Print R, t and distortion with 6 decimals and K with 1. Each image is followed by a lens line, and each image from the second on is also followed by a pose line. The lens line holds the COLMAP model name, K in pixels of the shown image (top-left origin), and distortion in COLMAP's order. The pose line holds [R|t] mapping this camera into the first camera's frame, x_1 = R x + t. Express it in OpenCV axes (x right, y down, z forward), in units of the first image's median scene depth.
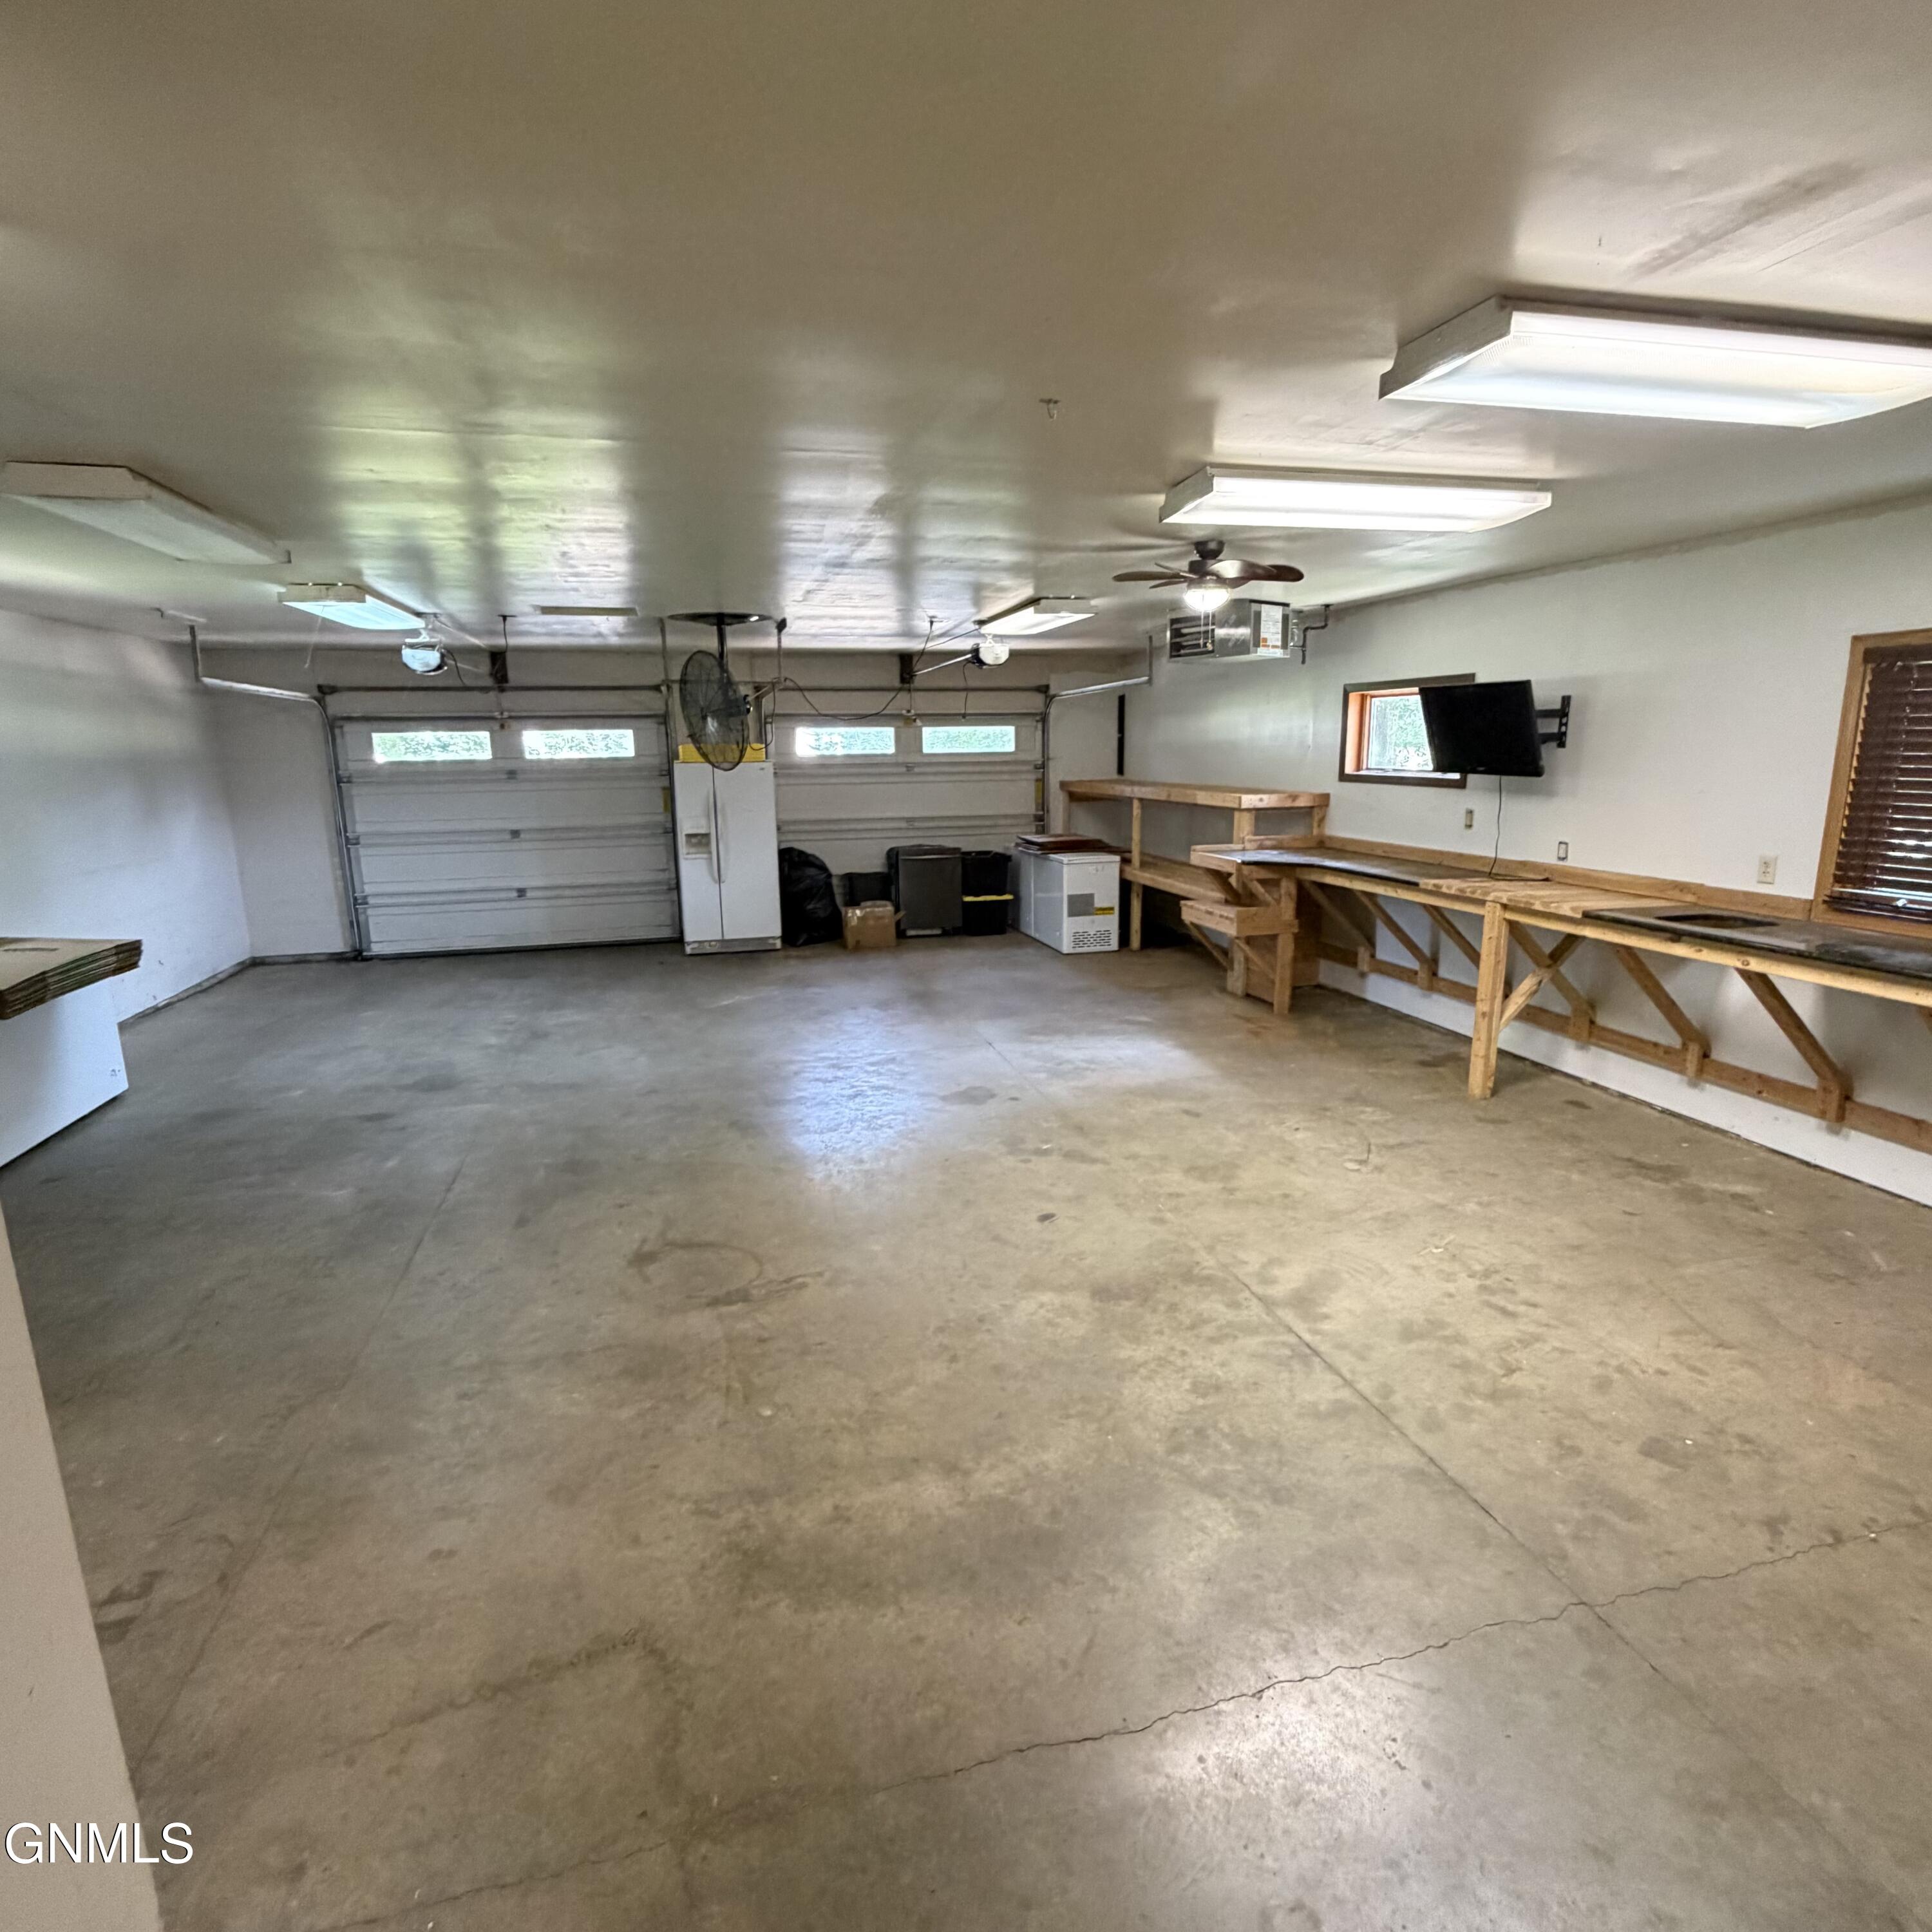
lens RADIAL K [[1068.2, 0, 966.0], [0, 1068.2, 966.0], [0, 0, 1]] dist [0.000542, 0.002151]
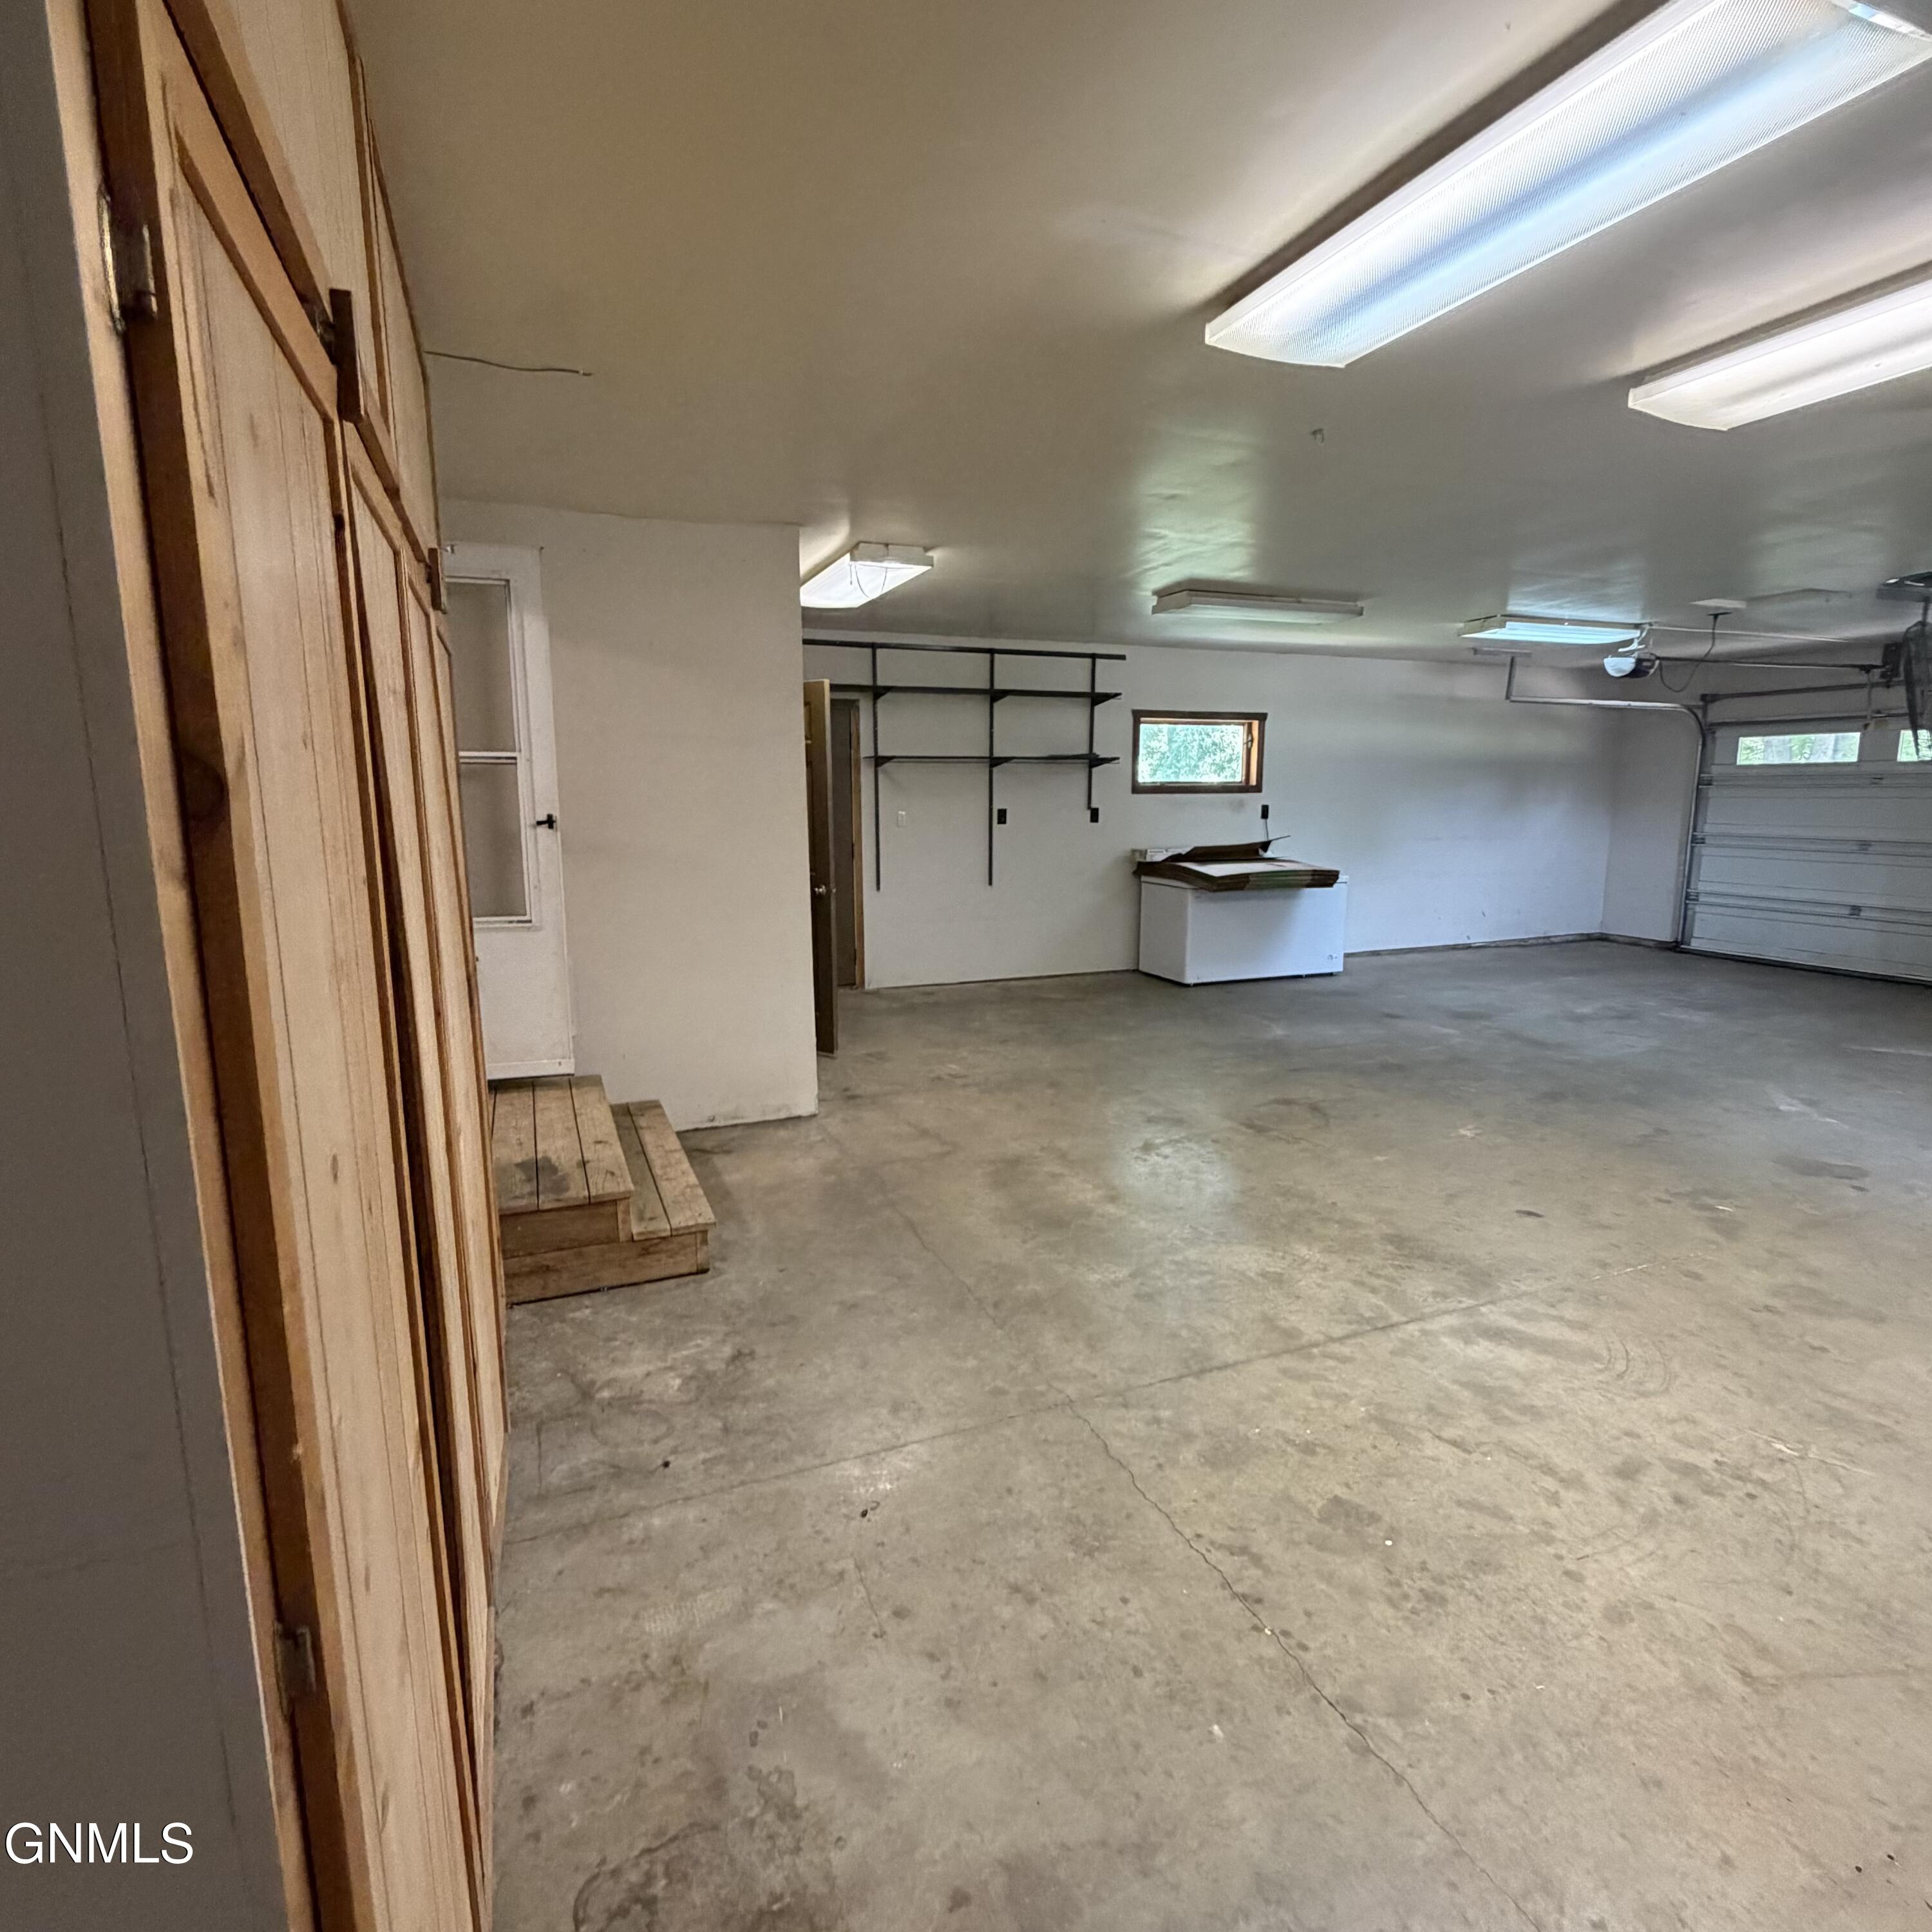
lens RADIAL K [[1068.2, 0, 966.0], [0, 1068.2, 966.0], [0, 0, 1]] dist [0.000542, 0.002151]
pose [[0.130269, 0.176148, -0.975706, 0.893100], [-0.201956, 0.968174, 0.147824, -0.013721], [0.970692, 0.177793, 0.161698, 0.331966]]
